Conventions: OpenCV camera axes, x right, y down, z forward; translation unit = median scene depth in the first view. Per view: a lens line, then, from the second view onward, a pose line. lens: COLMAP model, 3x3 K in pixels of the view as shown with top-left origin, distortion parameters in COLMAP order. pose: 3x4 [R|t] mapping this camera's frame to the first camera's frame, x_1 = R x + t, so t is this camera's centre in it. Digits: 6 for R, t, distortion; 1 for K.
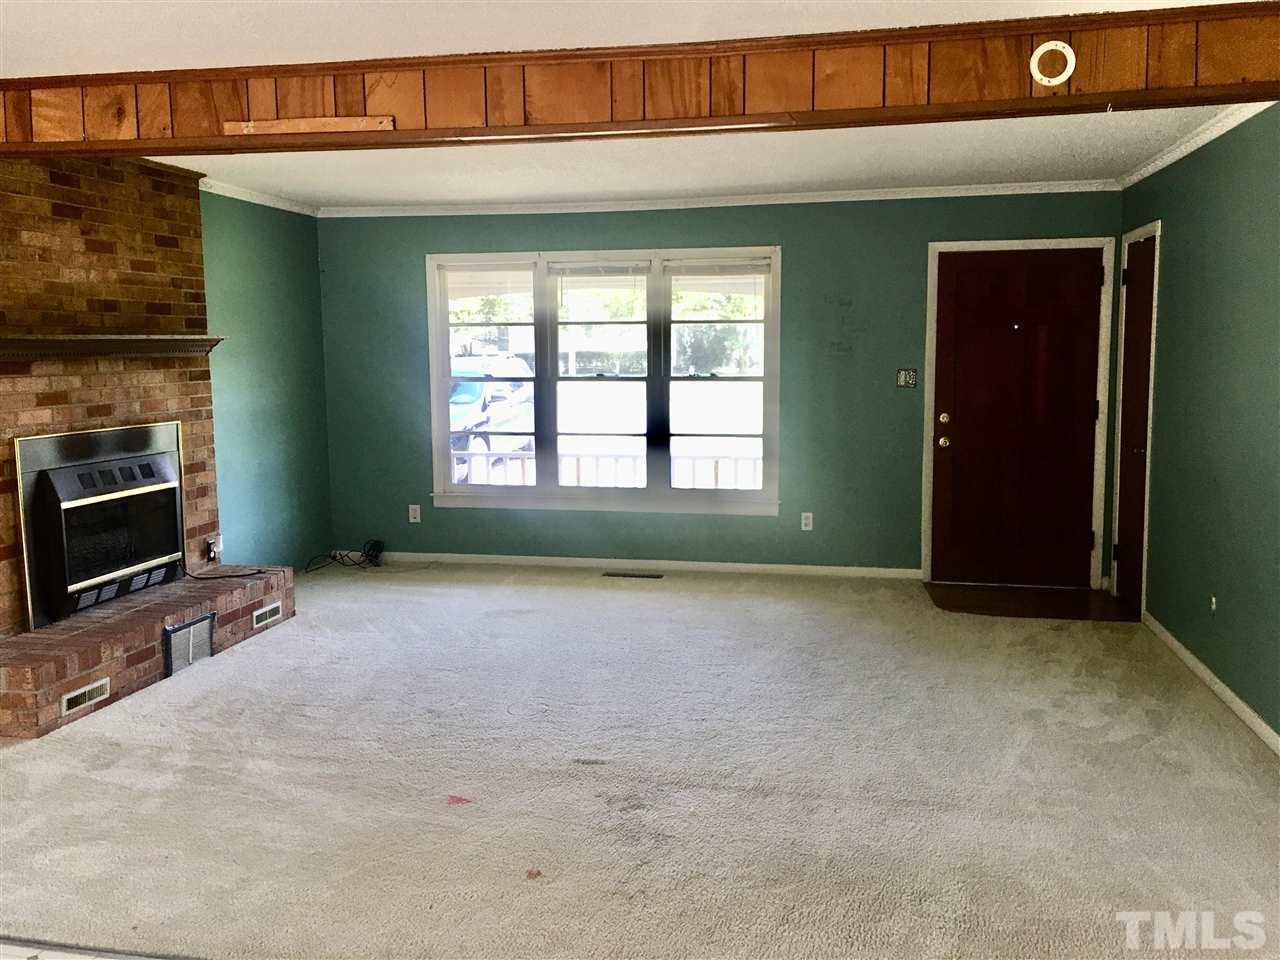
lens RADIAL K [[1117.4, 0, 639.4], [0, 1117.4, 478.9], [0, 0, 1]] dist [0.053050, -0.049098]
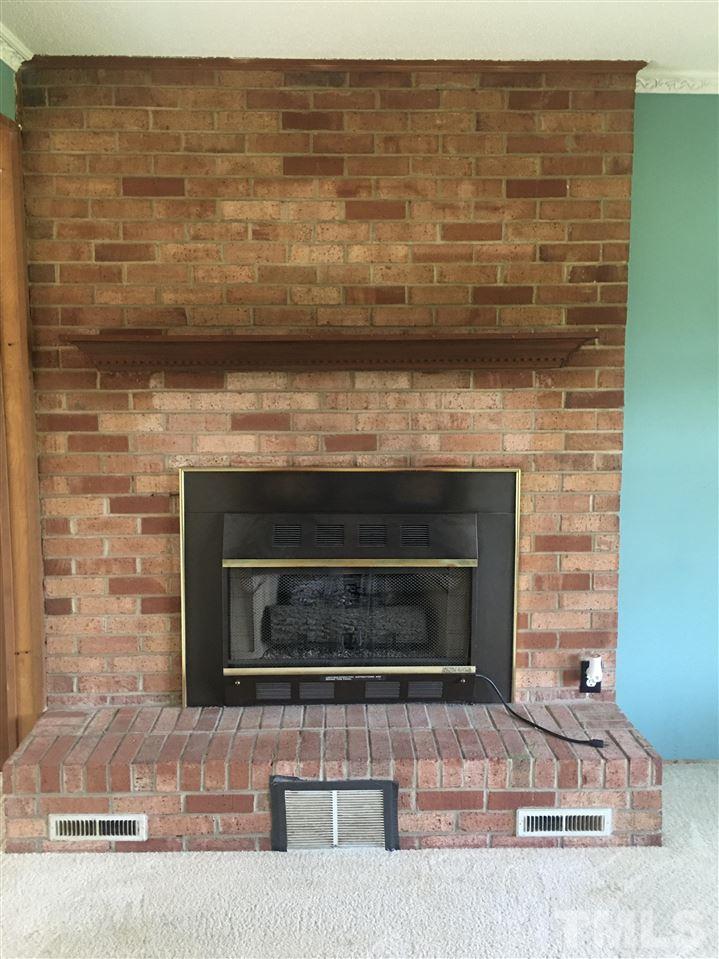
lens RADIAL K [[837.1, 0, 358.8], [0, 837.1, 475.0], [0, 0, 1]] dist [0.053050, -0.049098]
pose [[0.217449, 0.116406, -0.969106, 0.044244], [-0.117065, 0.988807, 0.092505, -0.089225], [0.969026, 0.093333, 0.228642, 0.875777]]
